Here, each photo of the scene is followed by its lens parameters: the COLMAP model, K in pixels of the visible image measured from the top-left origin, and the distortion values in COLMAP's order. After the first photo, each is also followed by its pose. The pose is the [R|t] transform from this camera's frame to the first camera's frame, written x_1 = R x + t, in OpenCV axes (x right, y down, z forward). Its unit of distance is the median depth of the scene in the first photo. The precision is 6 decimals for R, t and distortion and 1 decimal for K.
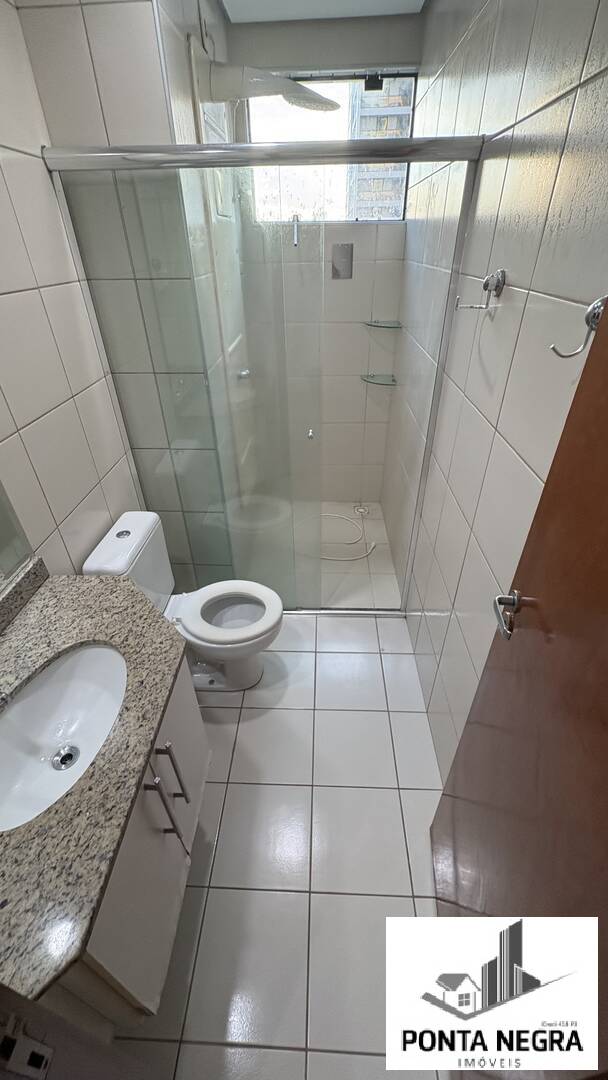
lens RADIAL K [[431.4, 0, 304.1], [0, 431.4, 539.8], [0, 0, 1]] dist [-0.000731, 0.001003]
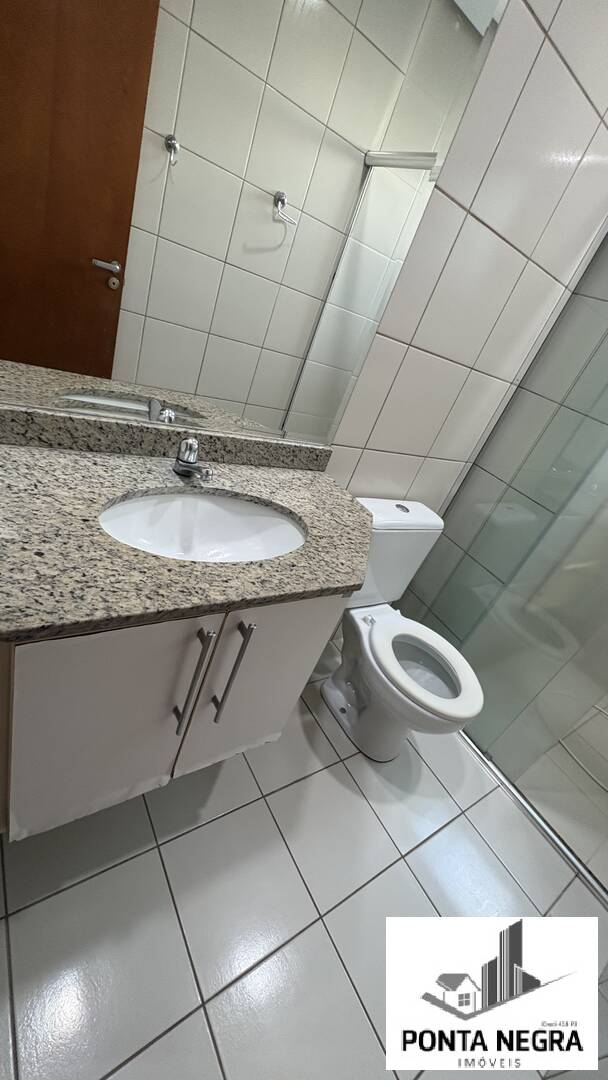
lens RADIAL K [[431.4, 0, 302.8], [0, 431.4, 541.3], [0, 0, 1]] dist [-0.000731, 0.001003]
pose [[0.538882, 0.591695, -0.599586, 0.086439], [-0.719438, 0.693527, 0.037799, 0.220717], [0.438195, 0.410996, 0.799417, 0.286060]]
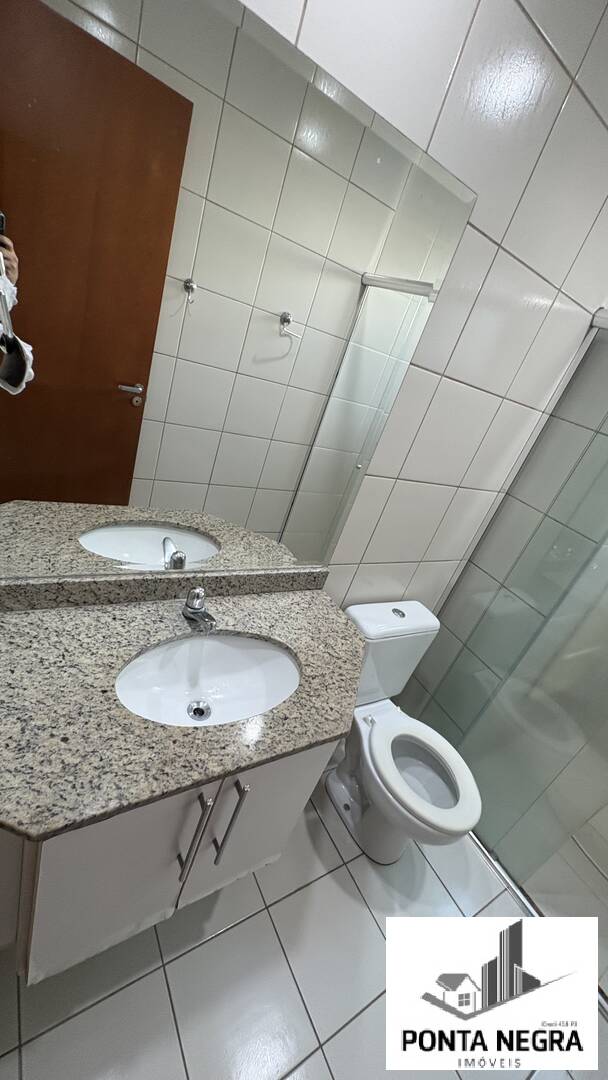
lens RADIAL K [[431.4, 0, 302.9], [0, 431.4, 540.9], [0, 0, 1]] dist [-0.000731, 0.001003]
pose [[0.518767, 0.534960, -0.666857, 0.046724], [-0.712661, 0.701459, 0.008319, 0.027212], [0.472224, 0.470928, 0.745139, 0.131956]]
